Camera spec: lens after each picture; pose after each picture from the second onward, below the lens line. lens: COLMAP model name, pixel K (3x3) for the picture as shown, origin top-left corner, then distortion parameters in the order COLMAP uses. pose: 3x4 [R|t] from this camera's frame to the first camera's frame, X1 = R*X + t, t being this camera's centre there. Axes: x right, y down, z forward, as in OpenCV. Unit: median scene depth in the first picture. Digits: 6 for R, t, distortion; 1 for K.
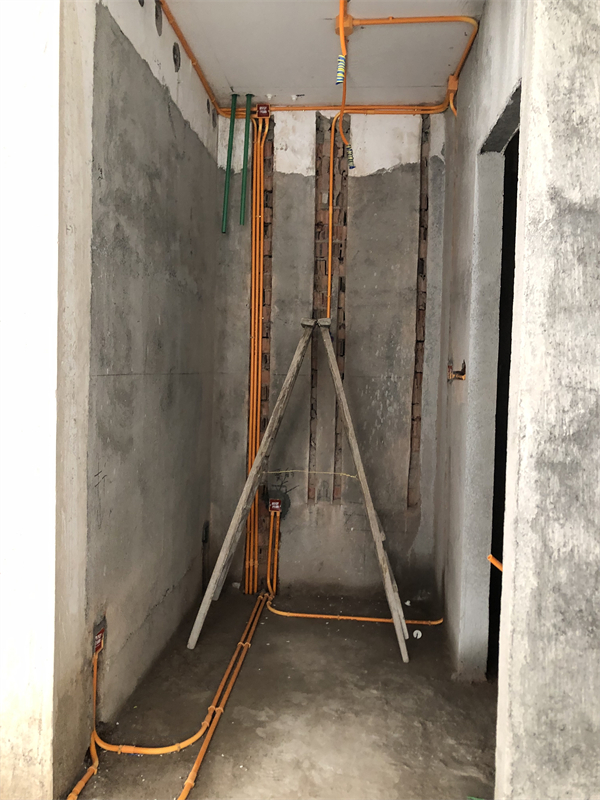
lens RADIAL K [[647.9, 0, 308.2], [0, 647.9, 397.4], [0, 0, 1]] dist [0.045372, -0.072065]
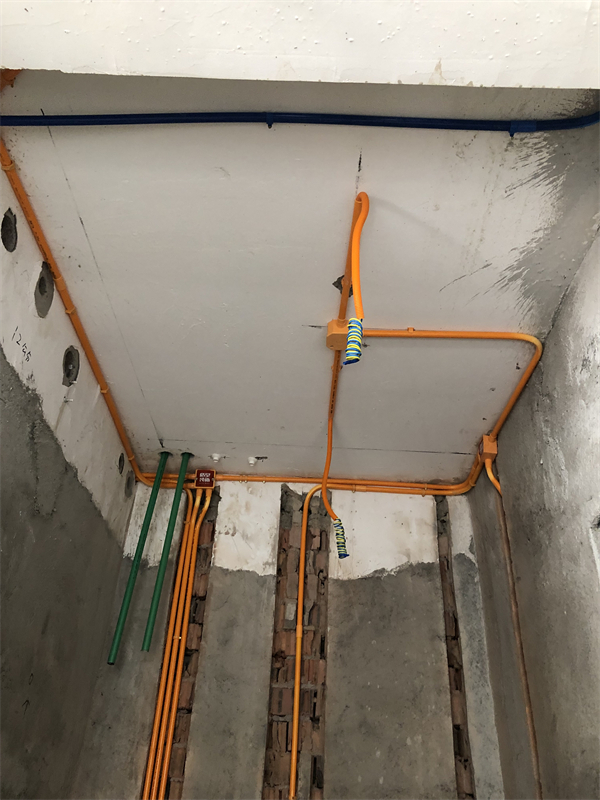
lens RADIAL K [[647.9, 0, 308.2], [0, 647.9, 397.4], [0, 0, 1]] dist [0.045372, -0.072065]
pose [[0.995657, 0.065622, 0.066031, -0.011479], [-0.012402, 0.796474, -0.604546, -0.096819], [-0.092263, 0.601102, 0.793829, 0.392910]]
